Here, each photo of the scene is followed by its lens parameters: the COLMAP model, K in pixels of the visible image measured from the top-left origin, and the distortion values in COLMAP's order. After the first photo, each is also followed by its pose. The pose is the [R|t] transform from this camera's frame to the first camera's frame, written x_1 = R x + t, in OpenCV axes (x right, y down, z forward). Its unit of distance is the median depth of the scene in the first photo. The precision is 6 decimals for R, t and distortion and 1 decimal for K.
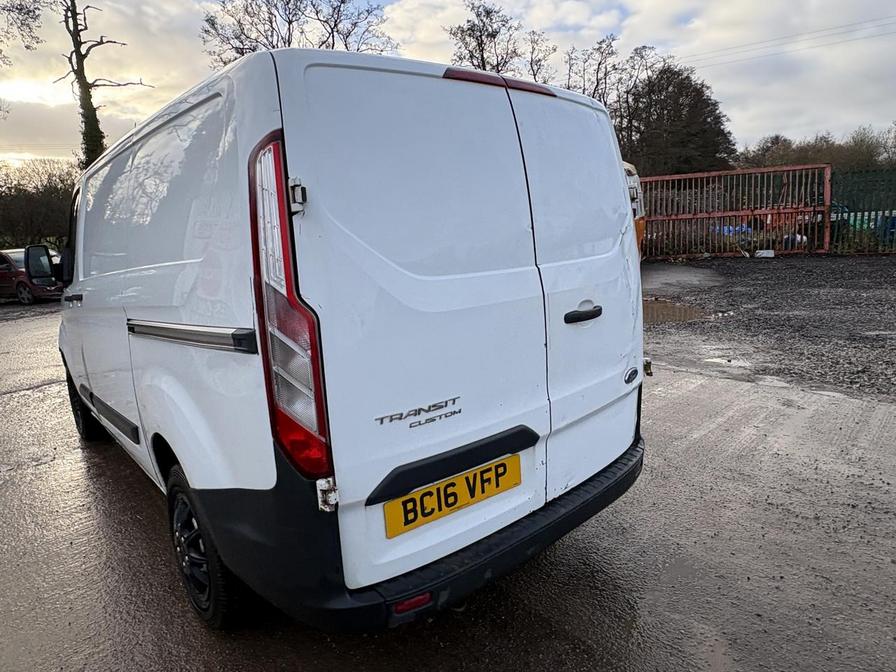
lens RADIAL K [[547.6, 0, 443.1], [0, 547.6, 332.6], [0, 0, 1]] dist [-0.002247, -0.000532]
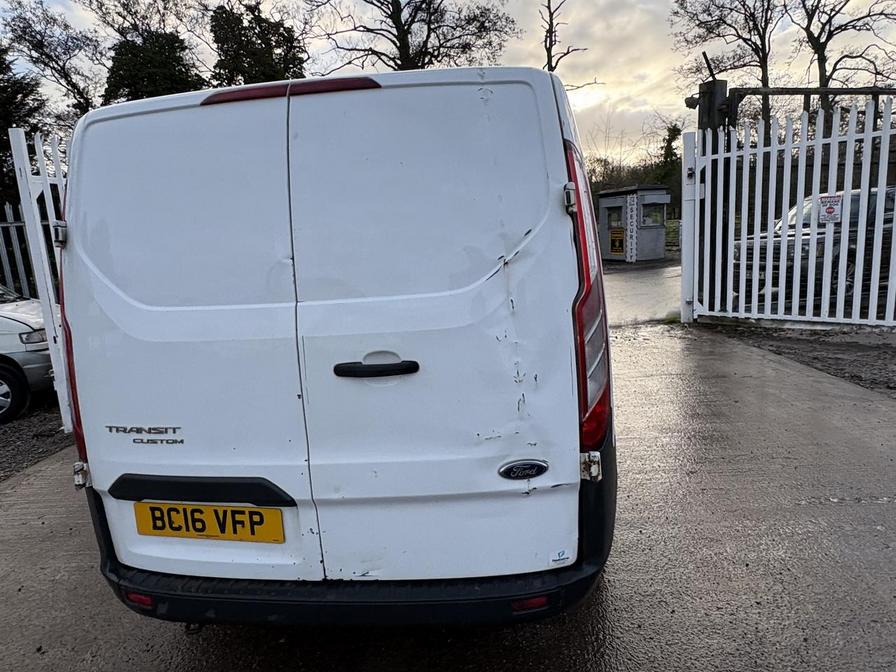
lens RADIAL K [[547.6, 0, 443.1], [0, 547.6, 332.6], [0, 0, 1]] dist [-0.002247, -0.000532]
pose [[0.679252, 0.130514, -0.722206, 1.000643], [-0.110488, 0.991030, 0.075179, -0.173976], [0.725540, 0.028729, 0.687580, 0.615345]]
